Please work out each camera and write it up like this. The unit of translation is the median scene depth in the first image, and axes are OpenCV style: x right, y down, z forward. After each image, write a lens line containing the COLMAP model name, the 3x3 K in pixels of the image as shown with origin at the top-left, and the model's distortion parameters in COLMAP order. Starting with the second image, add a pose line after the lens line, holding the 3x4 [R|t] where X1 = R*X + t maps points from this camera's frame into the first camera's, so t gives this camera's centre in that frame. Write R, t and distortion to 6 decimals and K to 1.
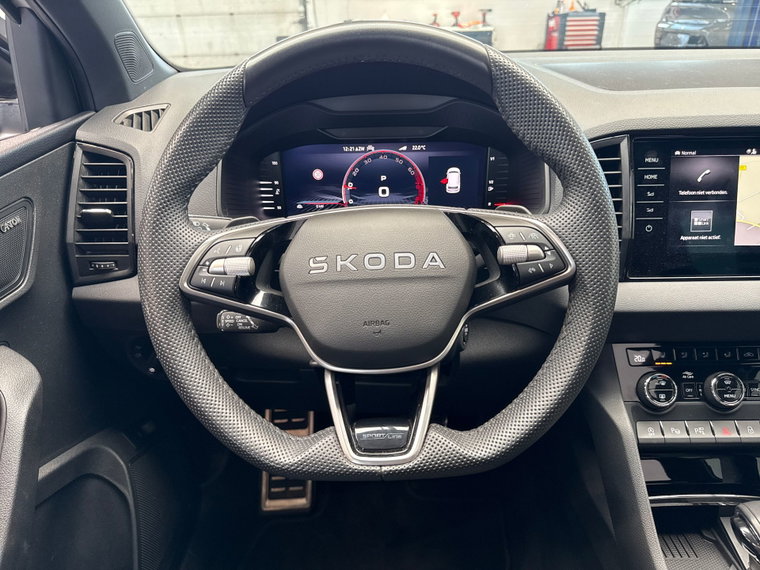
lens RADIAL K [[536.0, 0, 380.0], [0, 536.0, 285.0], [0, 0, 1]] dist [0.063172, -0.101760]
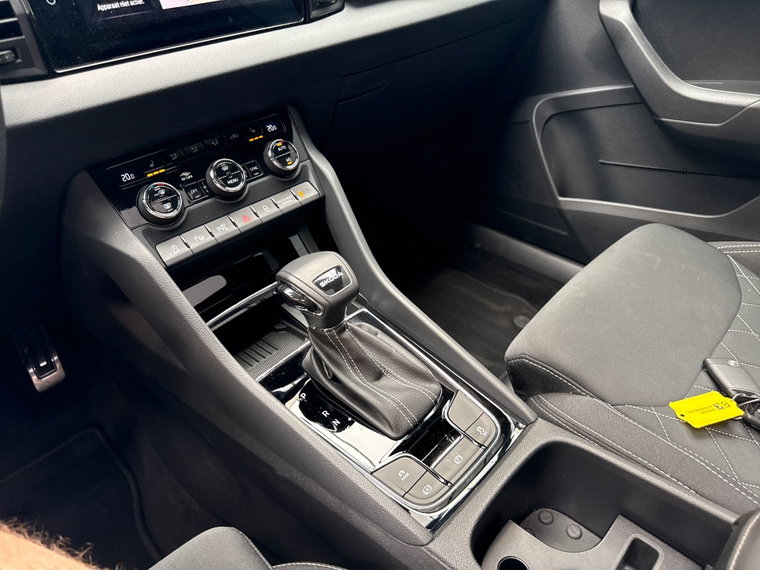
lens RADIAL K [[536.0, 0, 380.0], [0, 536.0, 285.0], [0, 0, 1]] dist [0.063172, -0.101760]
pose [[0.666568, -0.431522, 0.607845, 0.171230], [0.327084, 0.902034, 0.281690, 0.191830], [-0.669853, 0.011051, 0.742412, 0.132545]]
